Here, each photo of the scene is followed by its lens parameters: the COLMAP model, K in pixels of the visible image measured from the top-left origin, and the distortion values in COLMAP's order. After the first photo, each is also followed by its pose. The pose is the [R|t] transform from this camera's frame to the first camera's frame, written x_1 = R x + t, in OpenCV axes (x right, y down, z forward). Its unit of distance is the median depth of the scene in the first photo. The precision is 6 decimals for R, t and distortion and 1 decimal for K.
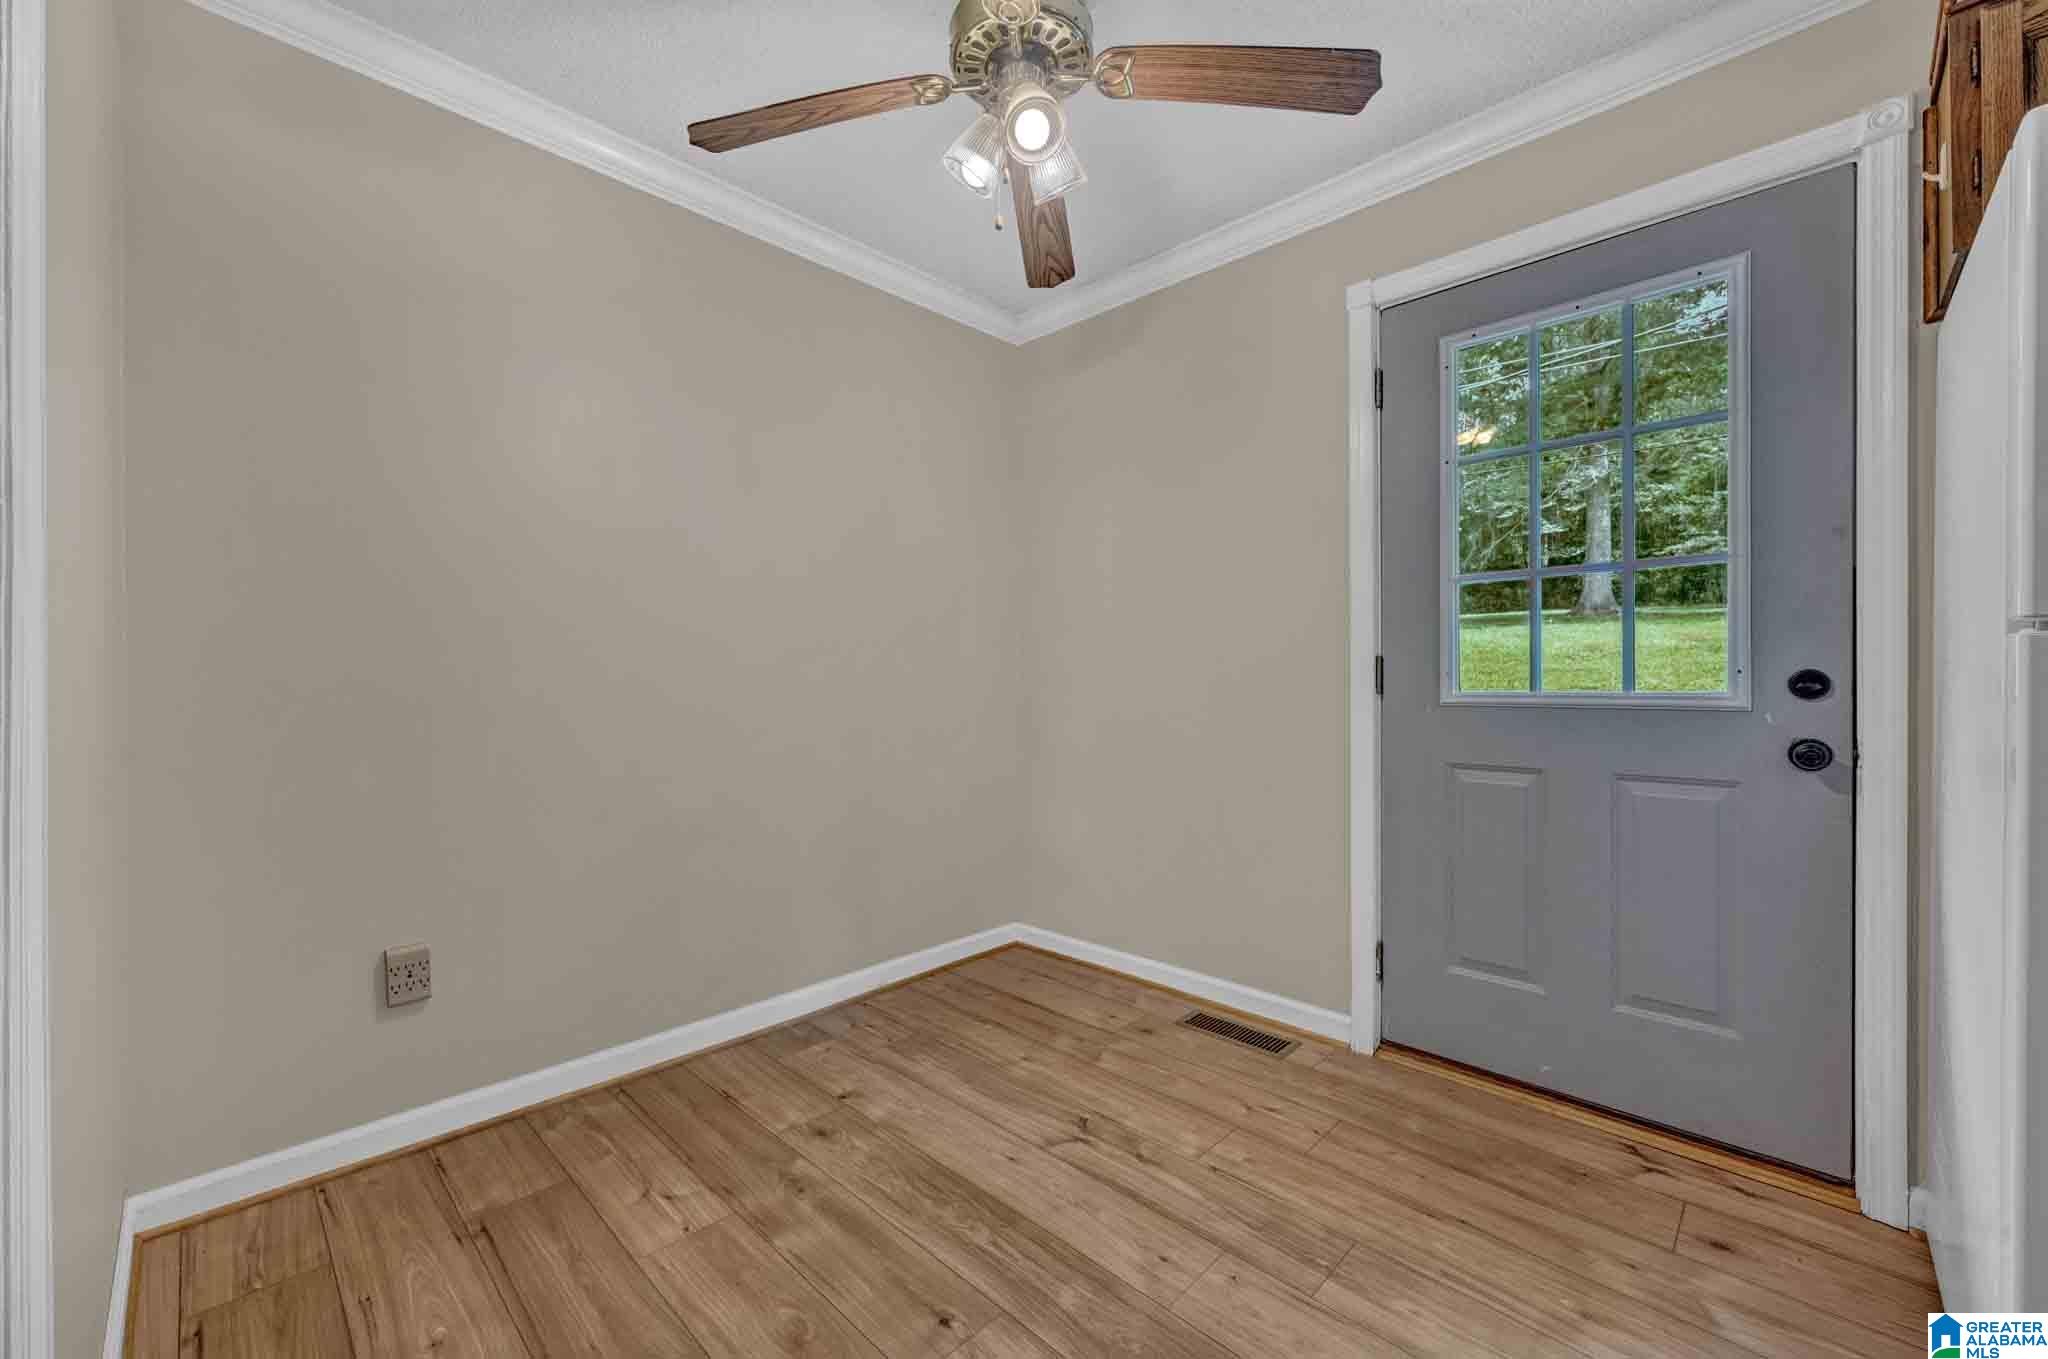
lens RADIAL K [[805.8, 0, 1021.3], [0, 805.8, 681.3], [0, 0, 1]] dist [0.000060, -0.000013]
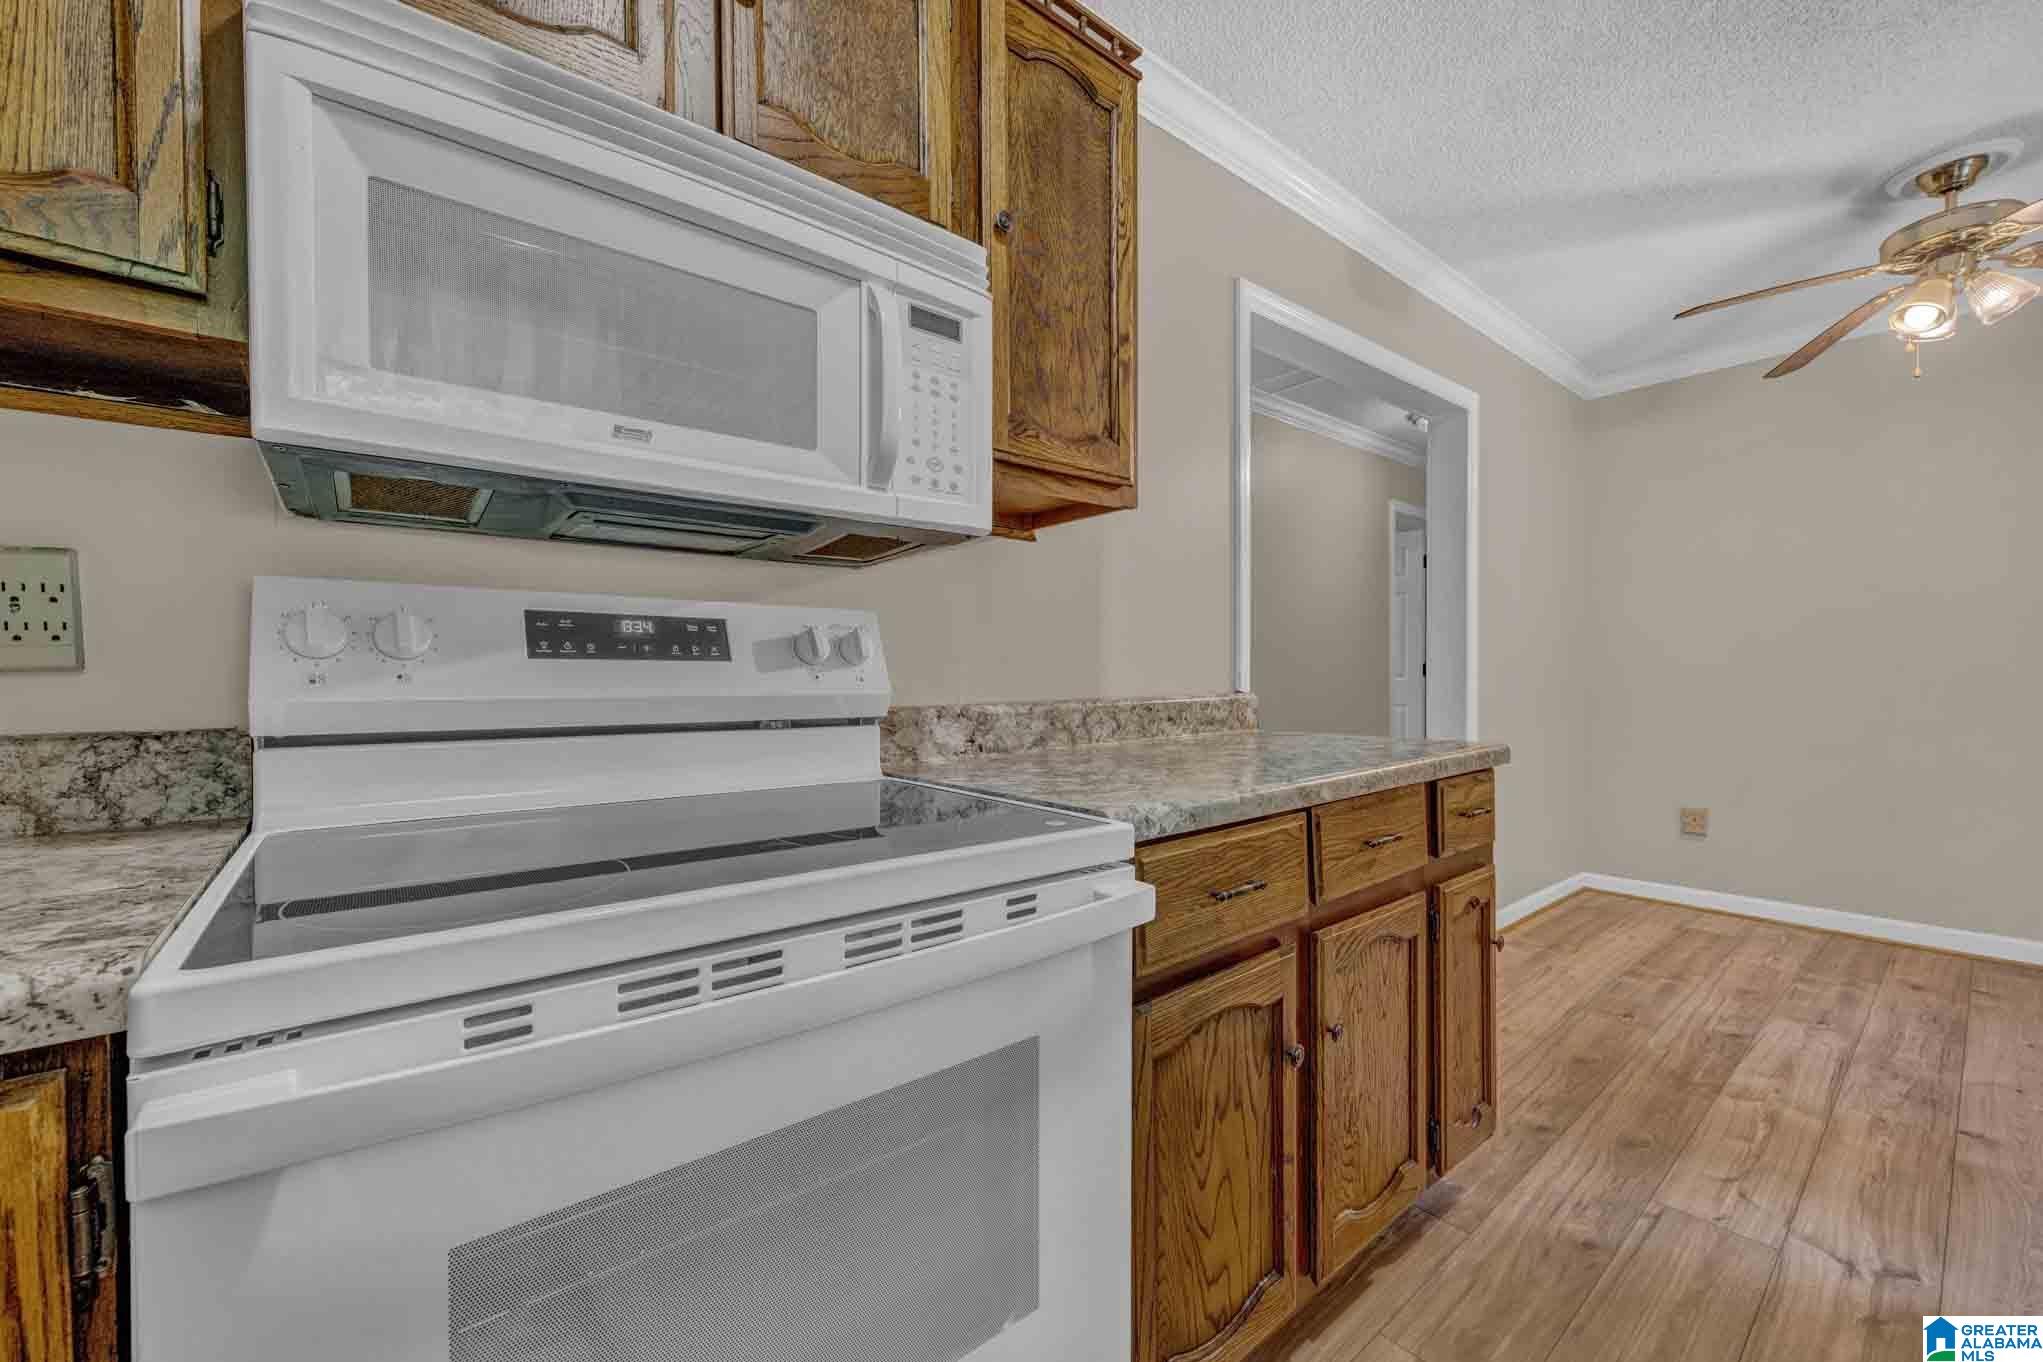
lens RADIAL K [[800.5, 0, 1015.3], [0, 800.5, 691.6], [0, 0, 1]] dist [-0.000804, 0.000674]
pose [[-0.107771, 0.020322, -0.993968, 1.451892], [0.005157, 0.999789, 0.019882, -0.000697], [0.994162, -0.002983, -0.107854, -0.477003]]
